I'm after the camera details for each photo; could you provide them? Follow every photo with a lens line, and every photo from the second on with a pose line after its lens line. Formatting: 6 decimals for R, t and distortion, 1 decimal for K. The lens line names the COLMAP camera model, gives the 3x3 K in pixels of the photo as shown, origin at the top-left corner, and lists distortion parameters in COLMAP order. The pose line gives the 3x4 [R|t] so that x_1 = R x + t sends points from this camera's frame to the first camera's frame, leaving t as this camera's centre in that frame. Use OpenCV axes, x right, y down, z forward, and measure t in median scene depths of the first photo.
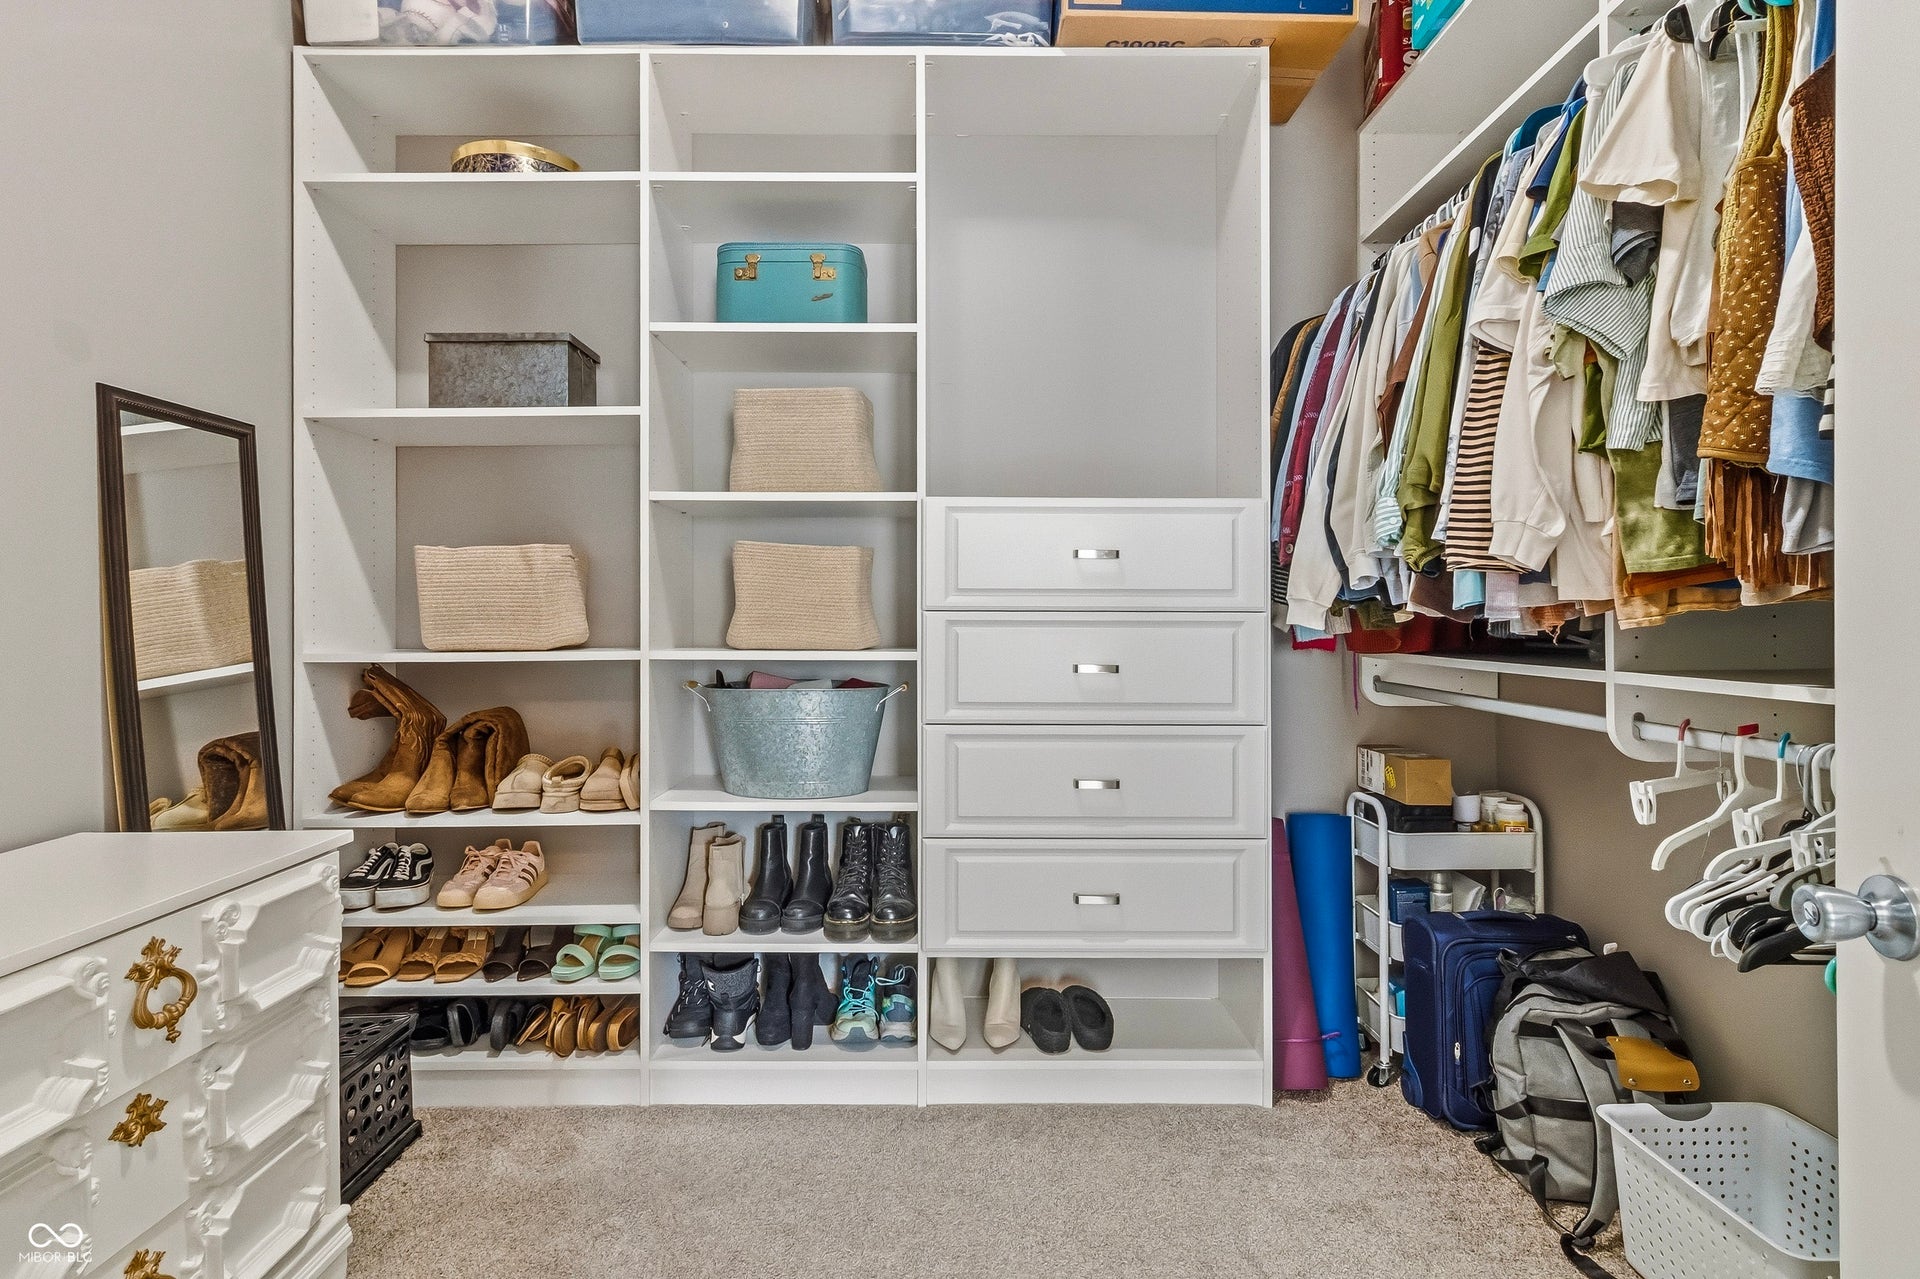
lens RADIAL K [[932.3, 0, 957.6], [0, 932.3, 617.7], [0, 0, 1]] dist [0.014749, -0.000451]
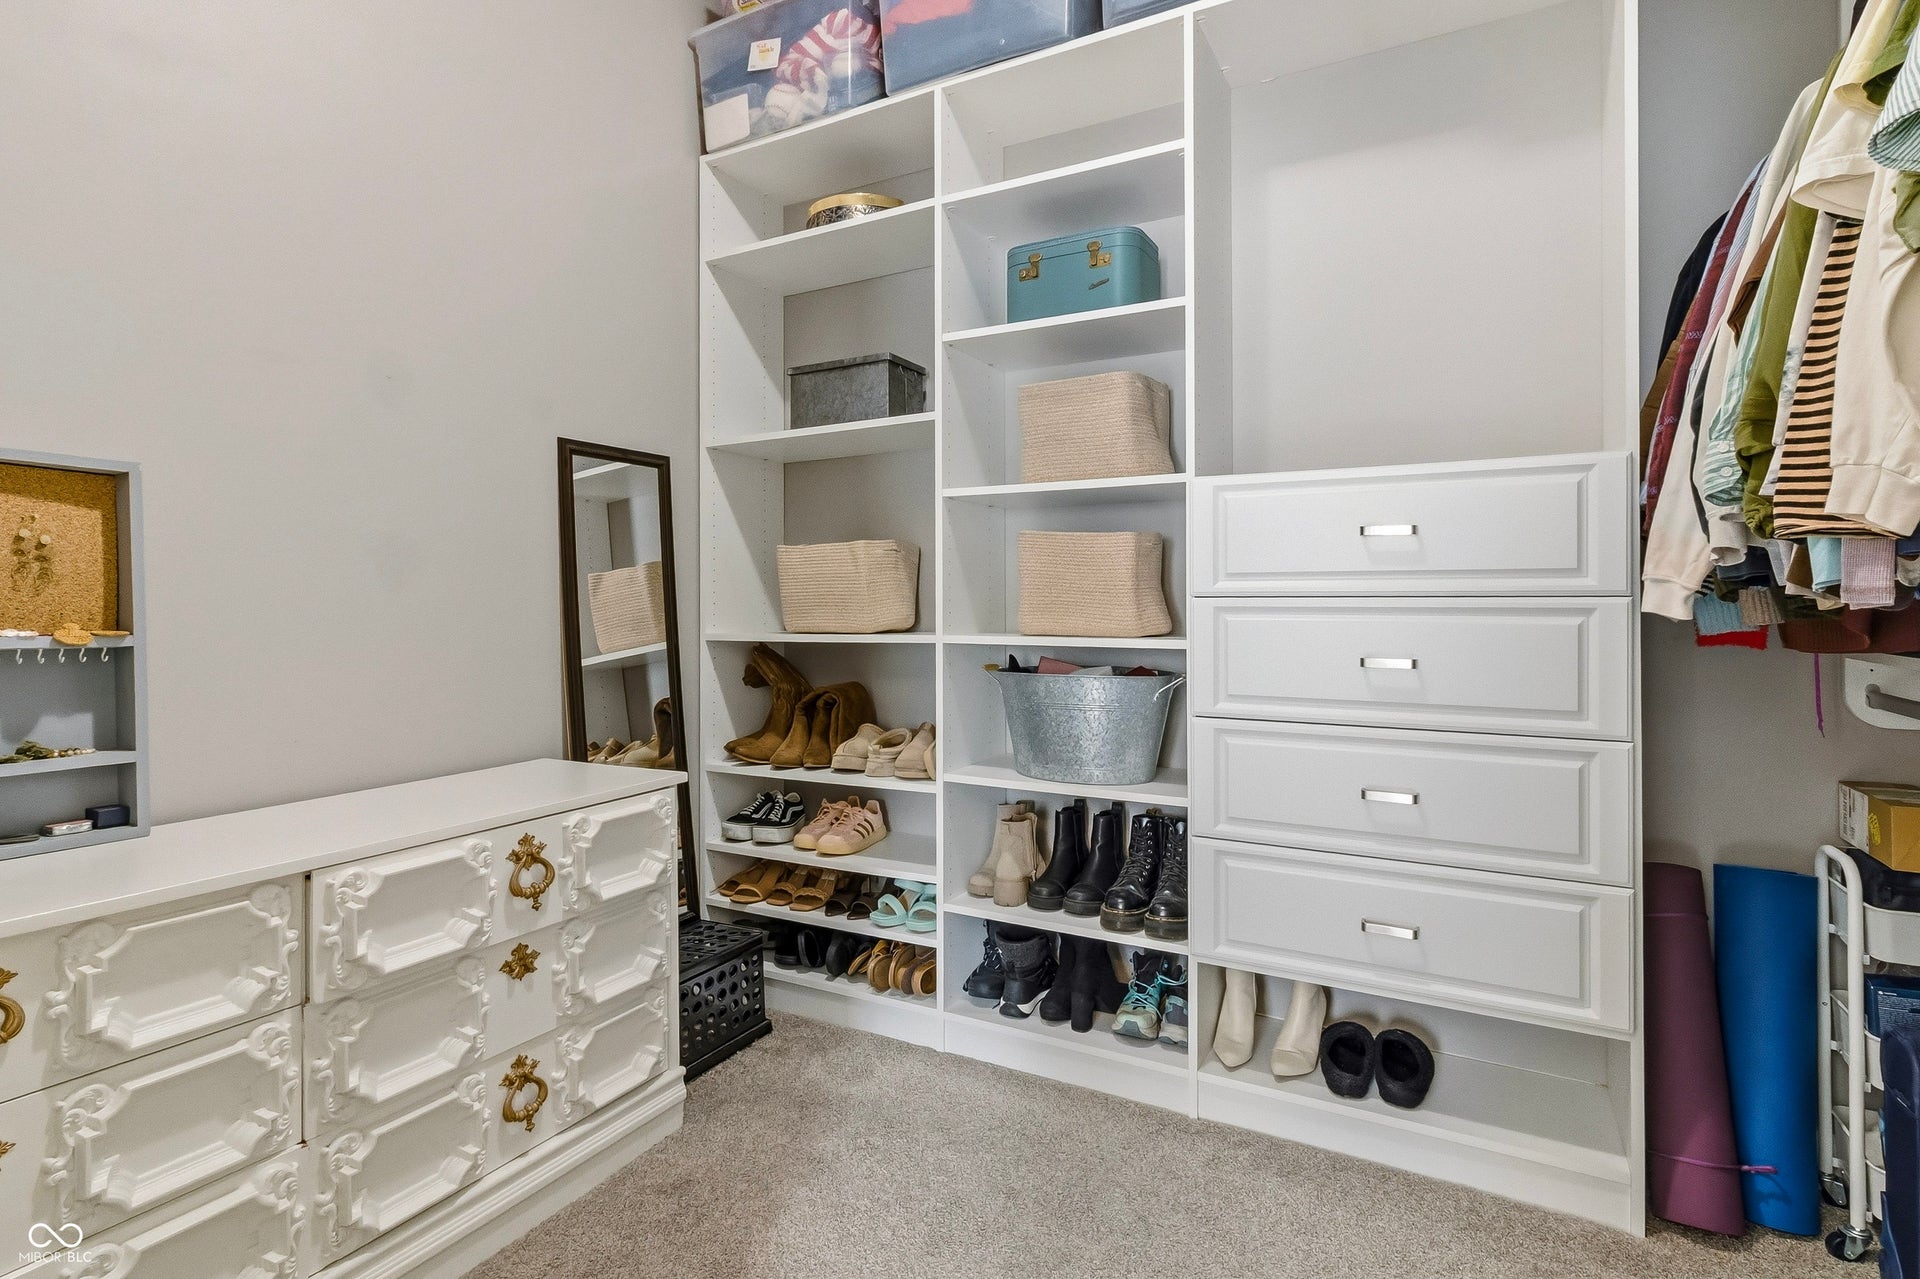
lens RADIAL K [[952.0, 0, 967.2], [0, 952.0, 604.4], [0, 0, 1]] dist [0.012554, -0.000432]
pose [[0.879598, -0.001458, -0.475716, 0.221300], [0.001244, 0.999999, -0.000765, 0.000489], [0.475717, 0.000081, 0.879598, 0.035925]]
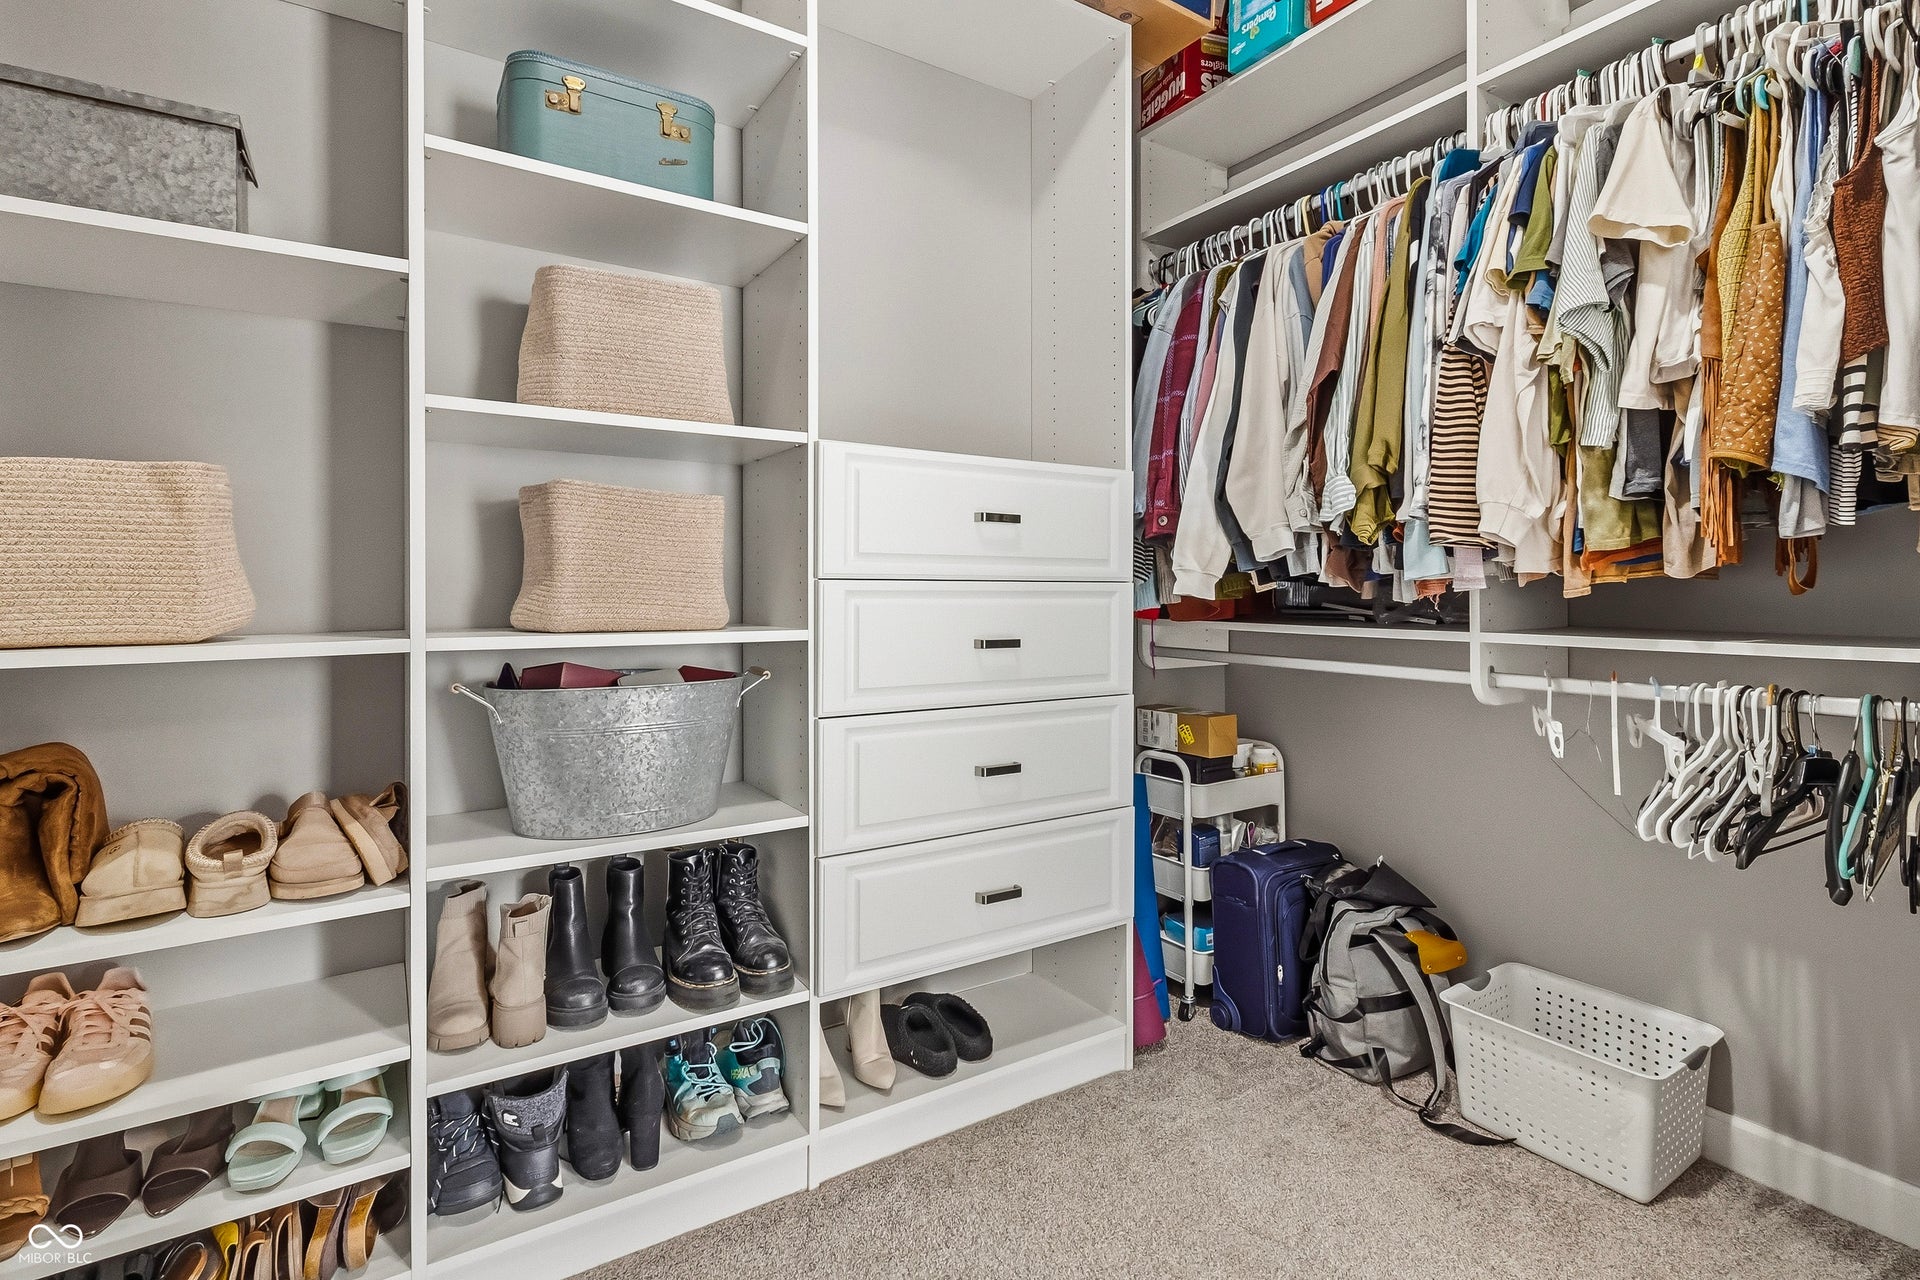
lens RADIAL K [[913.1, 0, 958.7], [0, 913.1, 592.0], [0, 0, 1]] dist [0.014973, 0.000403]
pose [[0.847321, -0.001397, 0.531080, -0.351838], [-0.000386, 0.999995, 0.003247, 0.000994], [-0.531082, -0.002956, 0.847315, 0.255093]]
